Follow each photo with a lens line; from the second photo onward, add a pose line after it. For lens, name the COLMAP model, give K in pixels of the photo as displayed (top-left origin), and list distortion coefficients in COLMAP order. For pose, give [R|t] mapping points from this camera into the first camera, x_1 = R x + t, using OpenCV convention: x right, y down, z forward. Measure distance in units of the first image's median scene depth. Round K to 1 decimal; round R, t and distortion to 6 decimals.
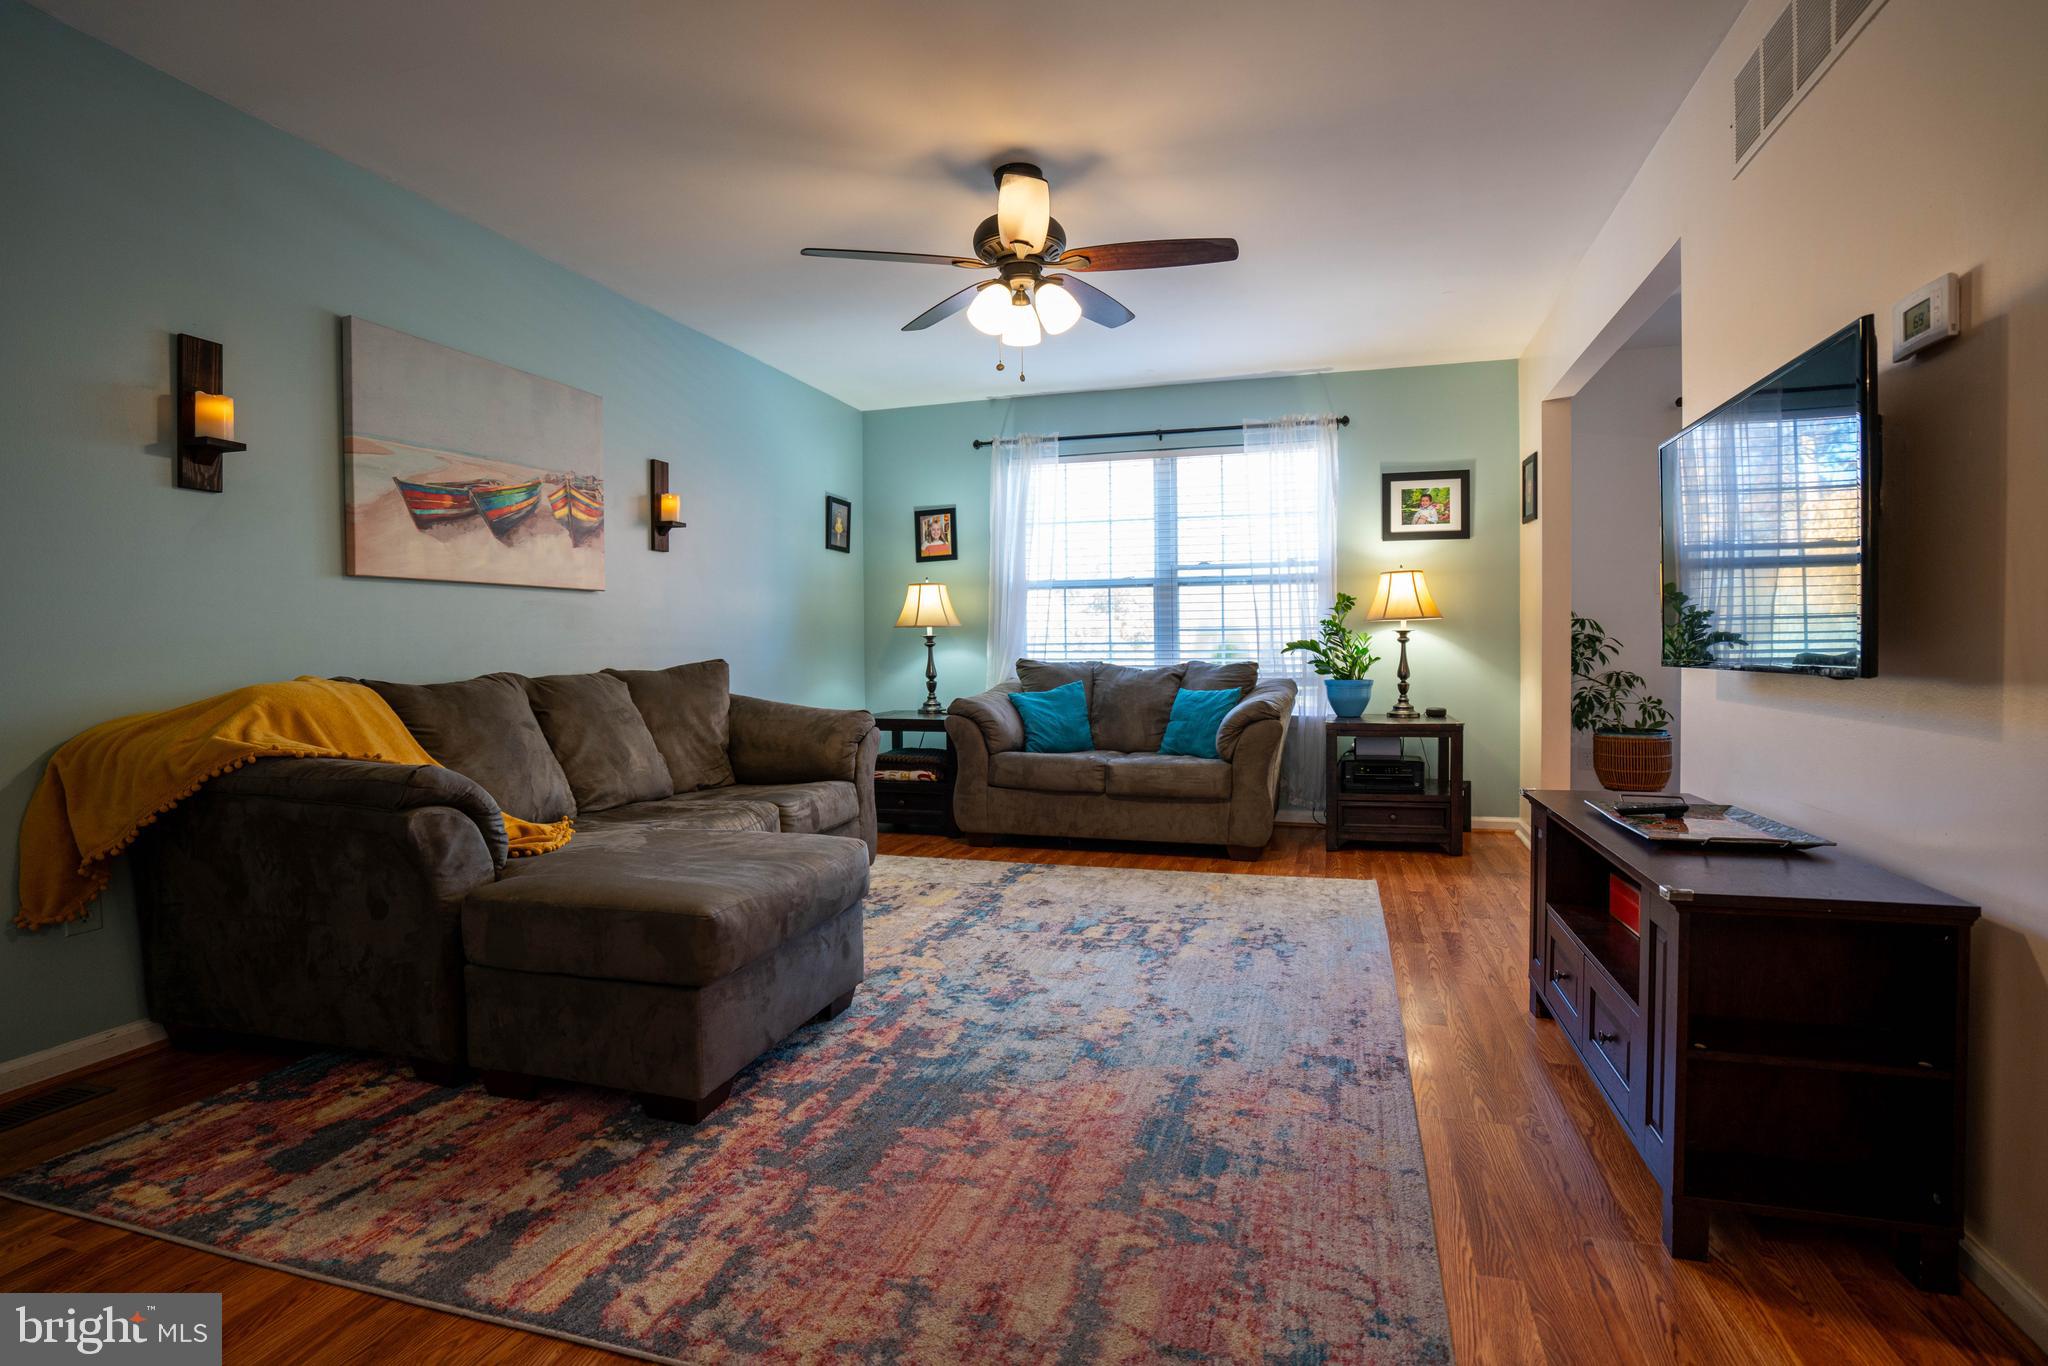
lens RADIAL K [[962.9, 0, 1036.0], [0, 962.9, 657.0], [0, 0, 1]] dist [-0.070103, 0.033752]
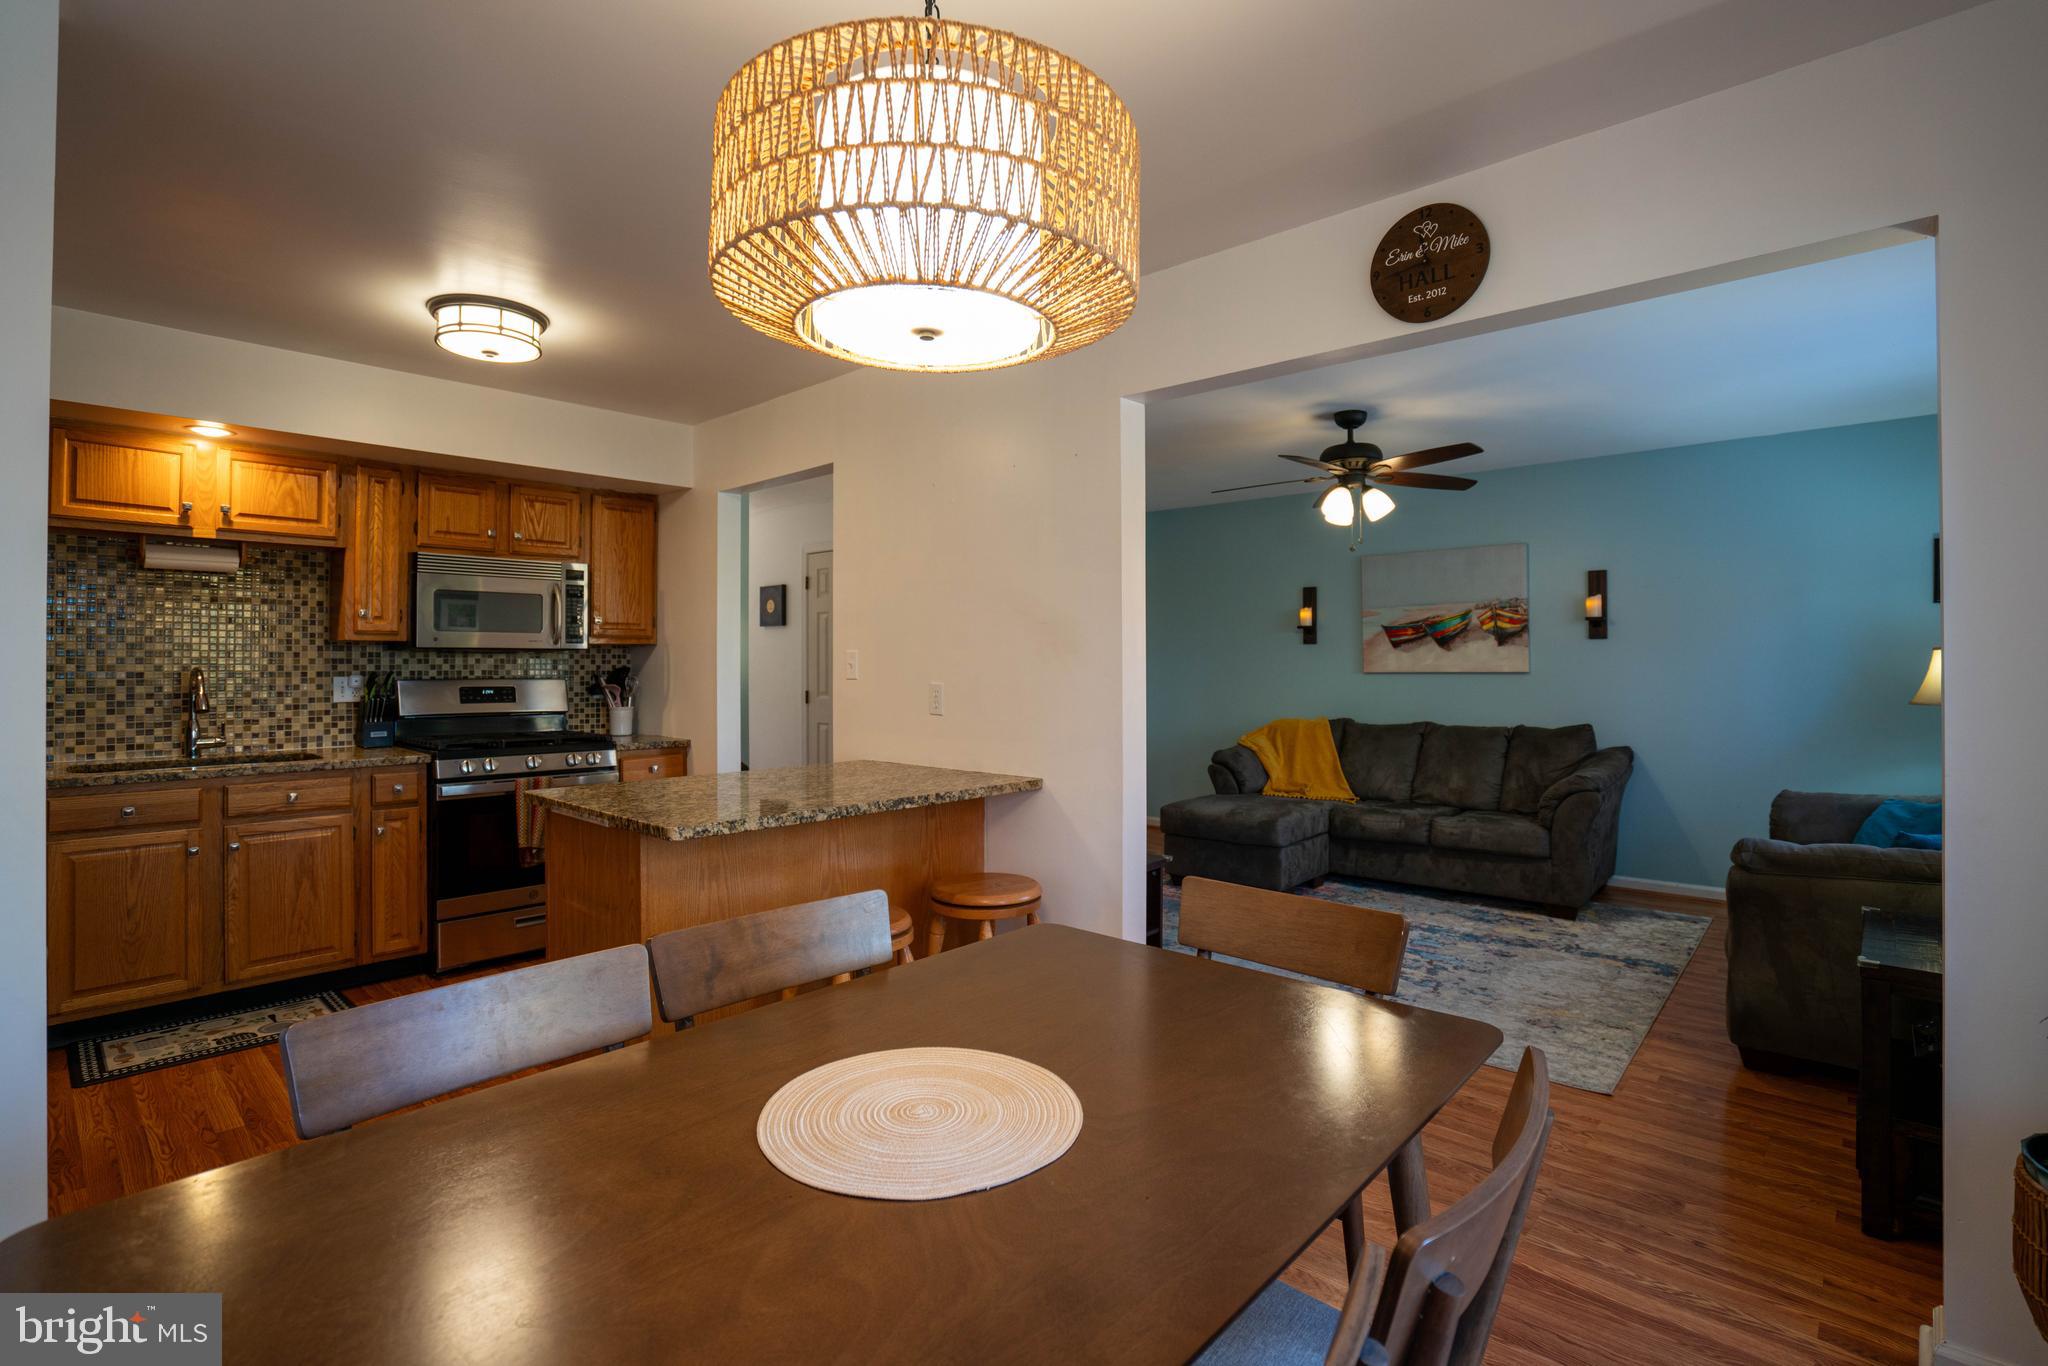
lens RADIAL K [[952.4, 0, 1032.8], [0, 952.4, 652.0], [0, 0, 1]] dist [-0.053115, 0.018195]
pose [[-0.434557, -0.001275, -0.900644, 1.483813], [-0.000550, 0.999999, -0.001151, -0.122073], [0.900644, -0.000004, -0.434557, 1.156201]]
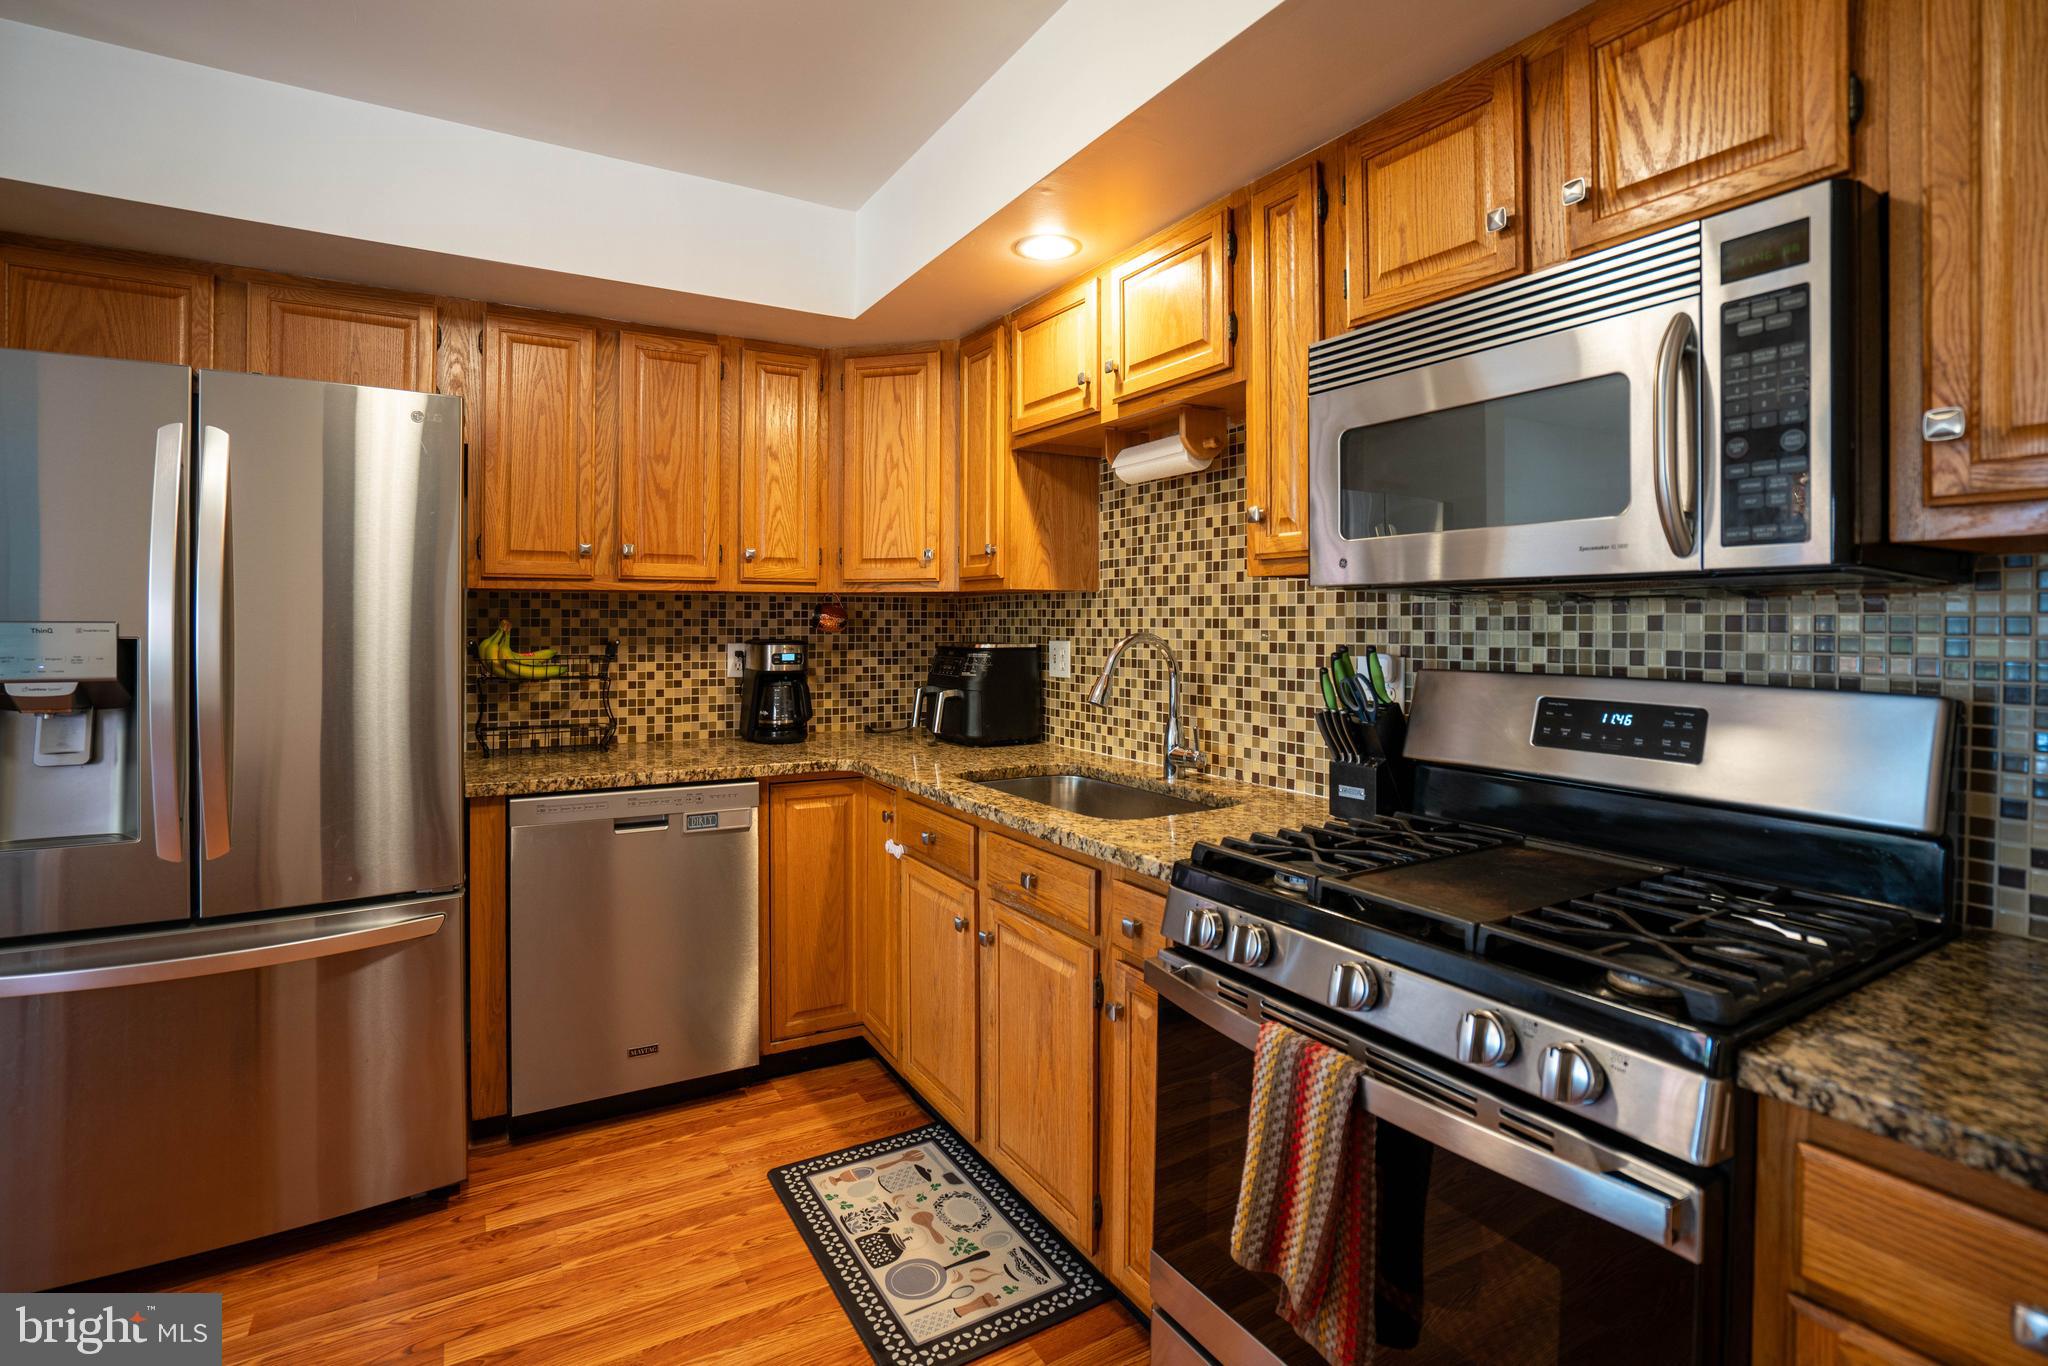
lens RADIAL K [[971.0, 0, 1029.5], [0, 971.0, 625.7], [0, 0, 1]] dist [-0.067650, 0.035050]
pose [[-0.734371, 0.004545, 0.678733, 0.446311], [0.004391, 0.999988, -0.001946, -0.108228], [-0.678734, 0.001551, -0.734383, 0.315253]]
